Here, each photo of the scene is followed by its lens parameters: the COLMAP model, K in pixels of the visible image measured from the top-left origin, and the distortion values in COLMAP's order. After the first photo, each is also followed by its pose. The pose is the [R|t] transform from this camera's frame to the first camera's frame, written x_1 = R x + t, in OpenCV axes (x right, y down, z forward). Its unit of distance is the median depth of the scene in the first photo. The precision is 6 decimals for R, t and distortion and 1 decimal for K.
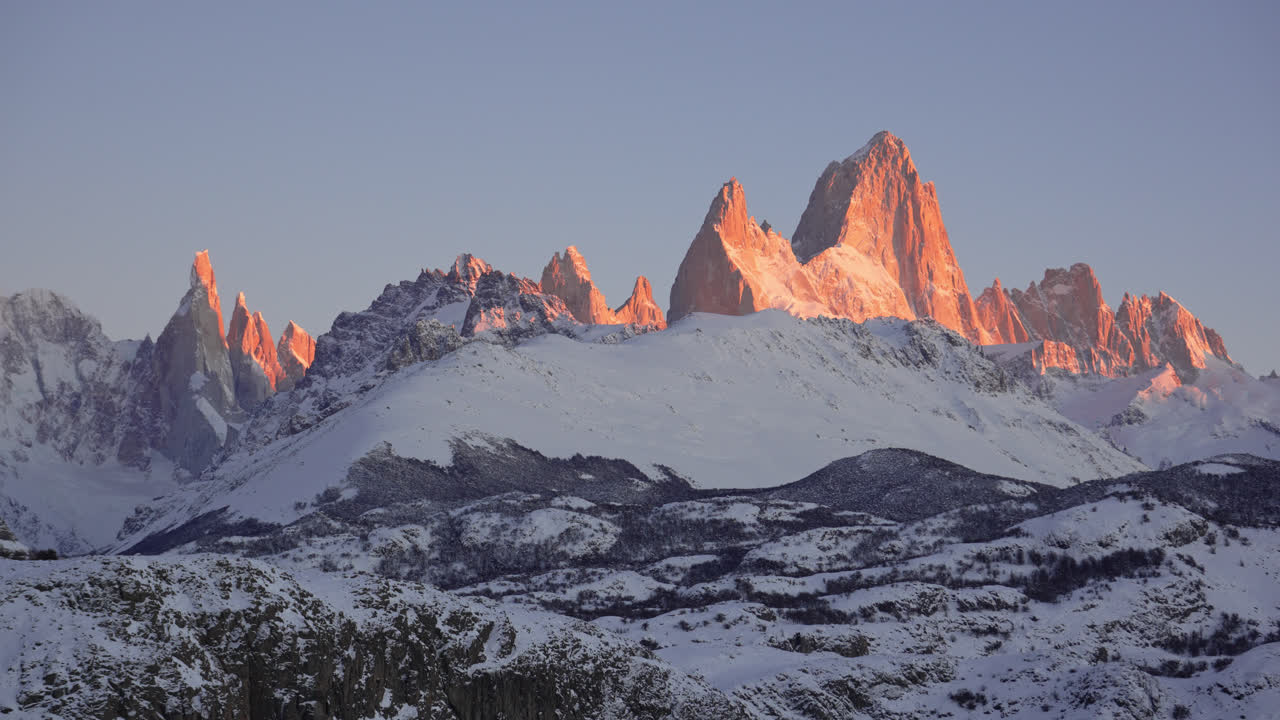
lens RADIAL K [[2760.9, 0, 640.3], [0, 2760.9, 358.5], [0, 0, 1]] dist [-0.032166, -0.004192]
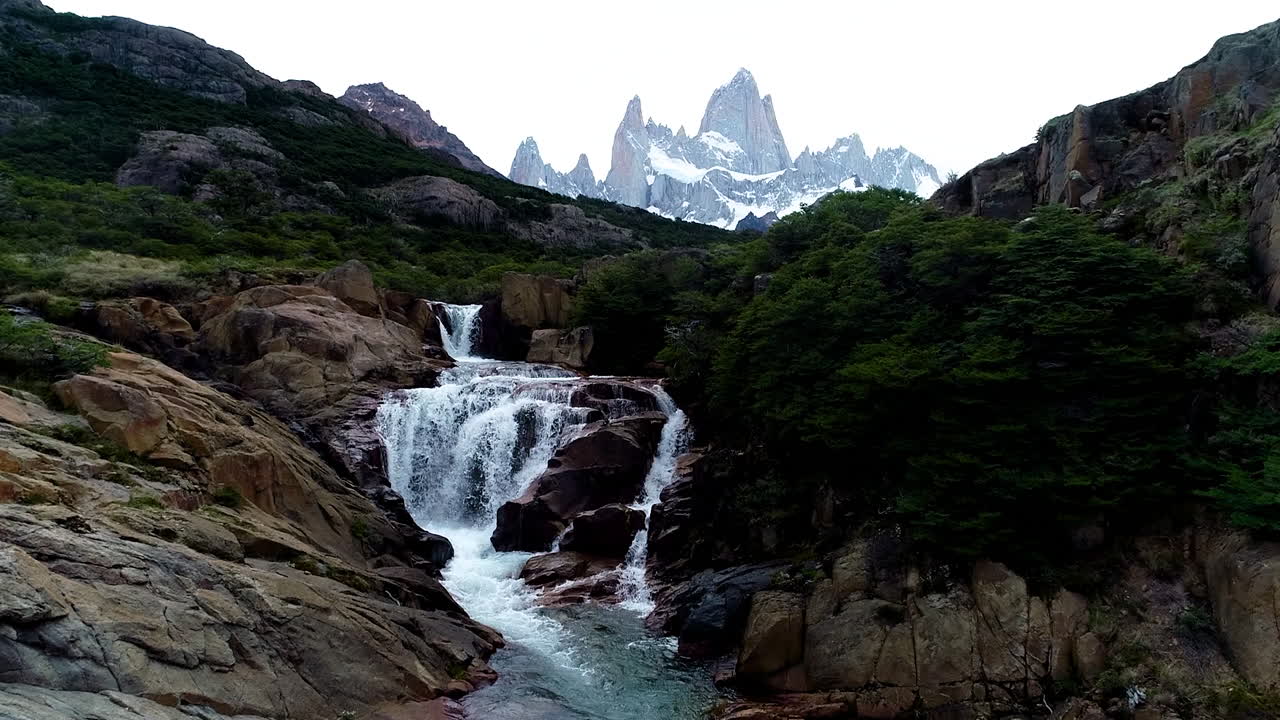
lens RADIAL K [[892.1, 0, 645.0], [0, 892.1, 357.2], [0, 0, 1]] dist [-0.006932, 0.000494]
pose [[0.959899, -0.014751, -0.279959, 0.190232], [0.047999, 0.992517, 0.112279, 0.036999], [0.276208, -0.121214, 0.953424, 0.413335]]
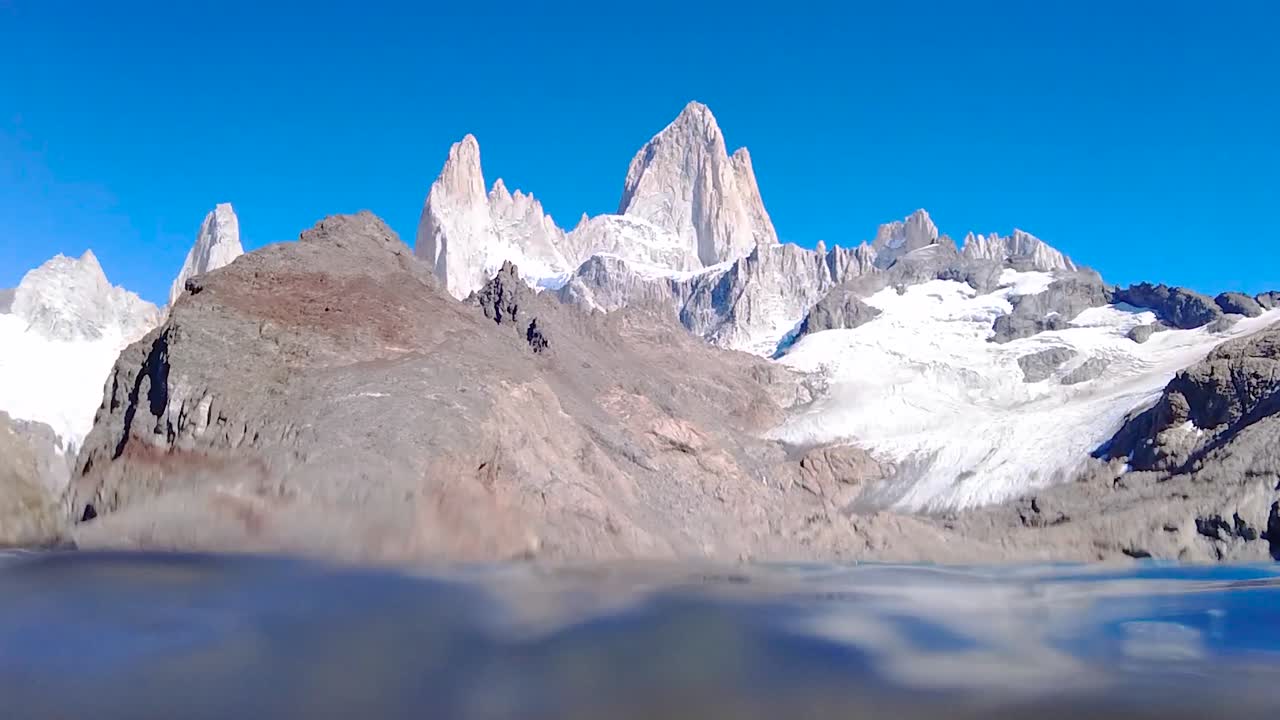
lens RADIAL K [[933.6, 0, 644.8], [0, 933.6, 361.2], [0, 0, 1]] dist [0.004082, -0.110121]
pose [[0.952026, -0.068807, -0.298183, 0.165190], [0.040006, 0.994016, -0.101644, 0.038095], [0.303392, 0.084839, 0.949082, 0.708365]]
